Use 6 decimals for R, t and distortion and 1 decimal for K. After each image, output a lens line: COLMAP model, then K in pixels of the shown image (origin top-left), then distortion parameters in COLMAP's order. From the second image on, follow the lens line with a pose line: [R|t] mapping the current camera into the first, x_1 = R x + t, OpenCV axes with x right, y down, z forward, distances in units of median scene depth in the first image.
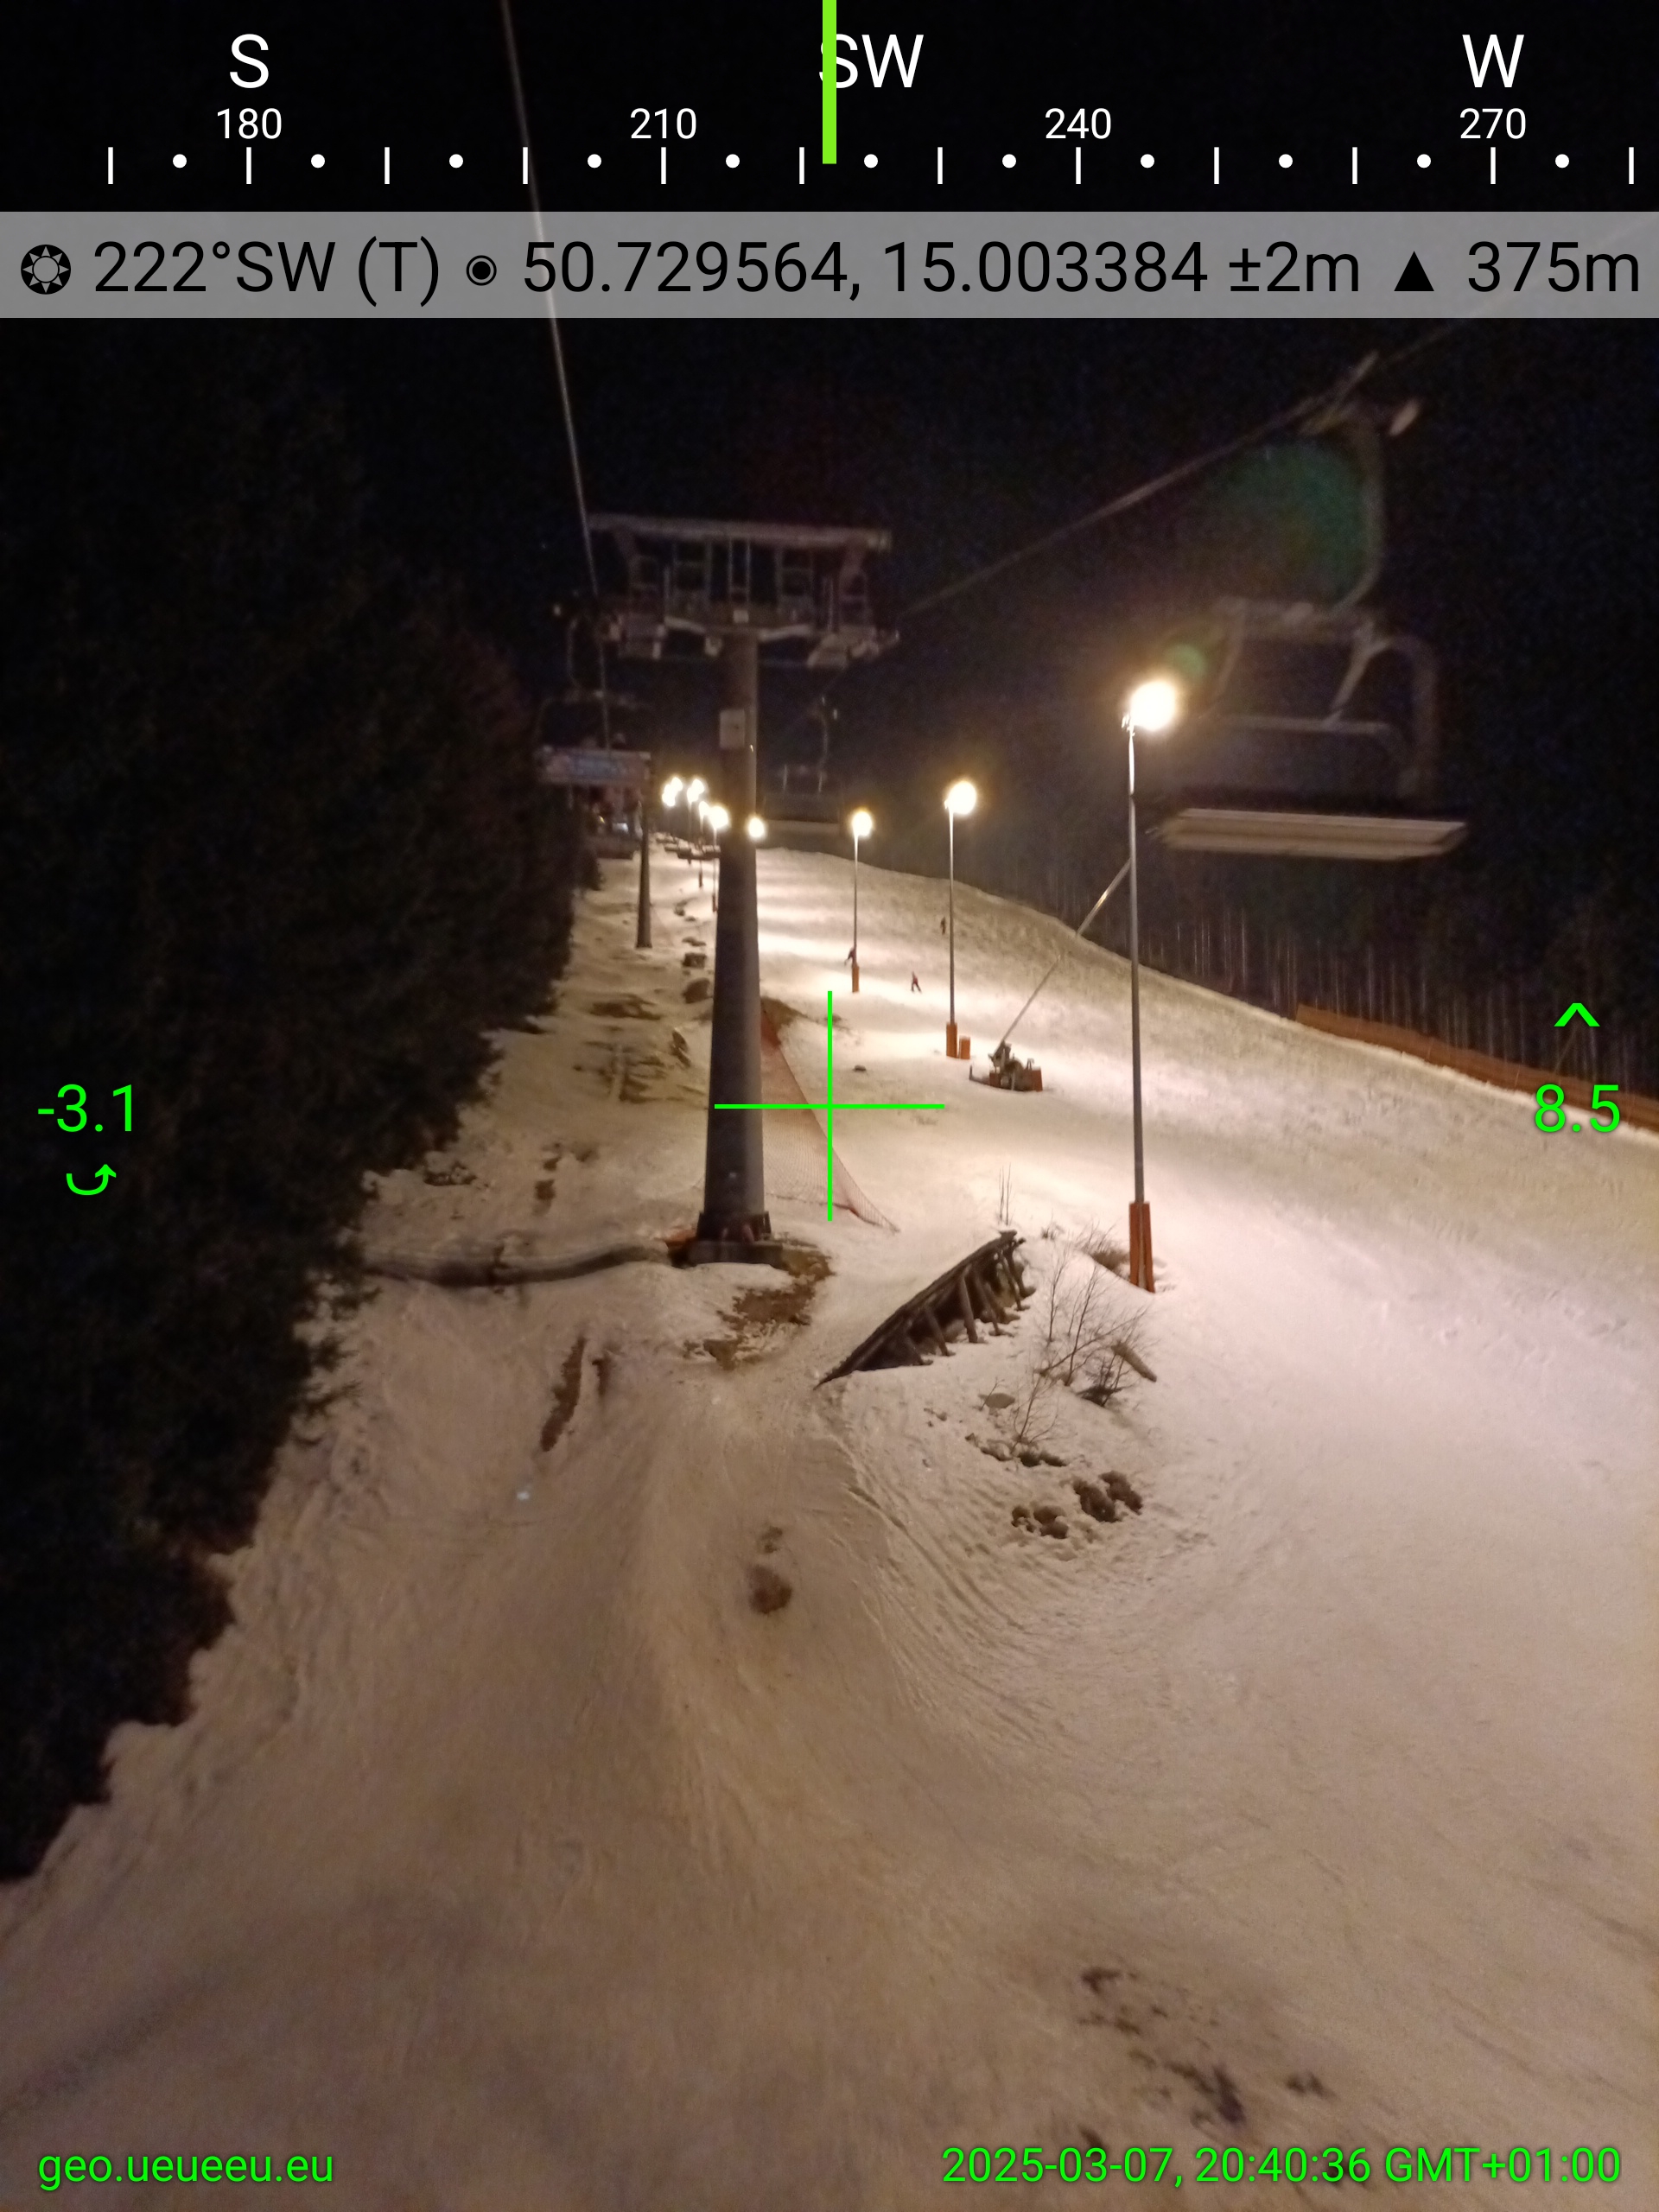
lens RADIAL K [[1612.2, 0, 829.5], [0, 1612.2, 1106.0], [0, 0, 1]] dist [0.004879, -0.003007]
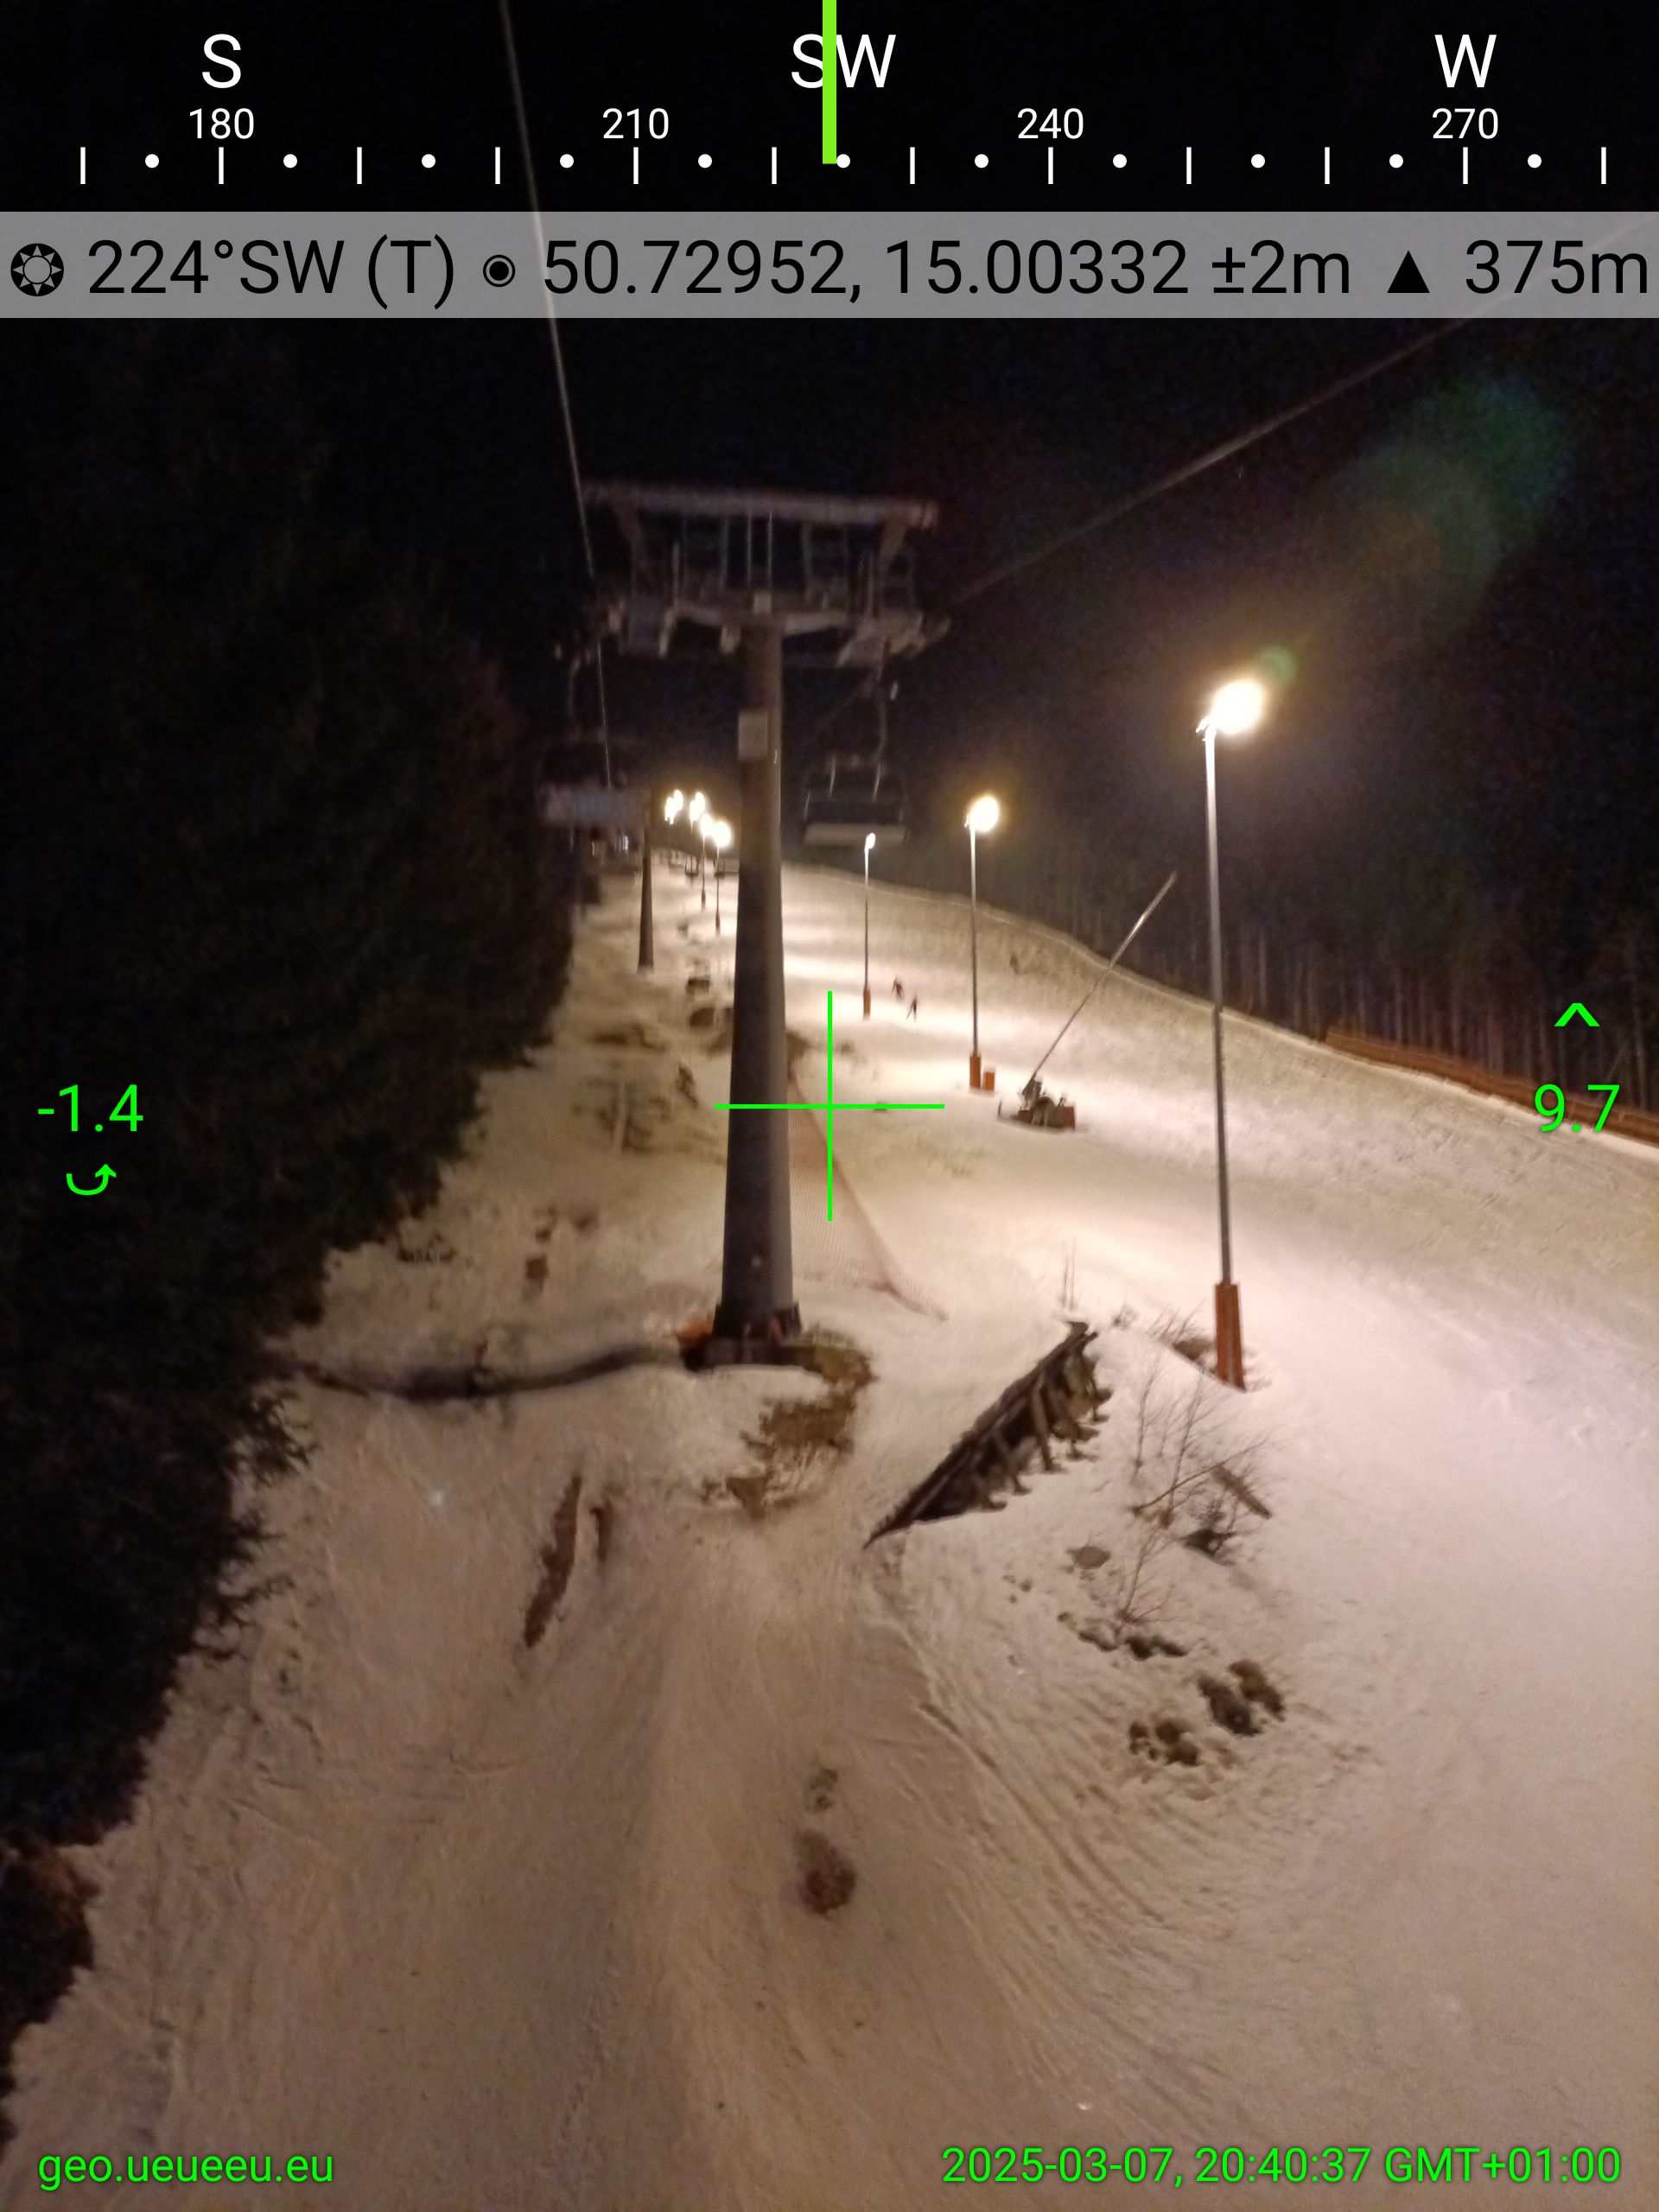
lens RADIAL K [[1605.8, 0, 821.0], [0, 1605.8, 1110.4], [0, 0, 1]] dist [0.001685, -0.000882]
pose [[0.999976, -0.003212, -0.006083, -0.019911], [0.003170, 0.999972, -0.006803, -0.029019], [0.006104, 0.006784, 0.999958, 0.150750]]
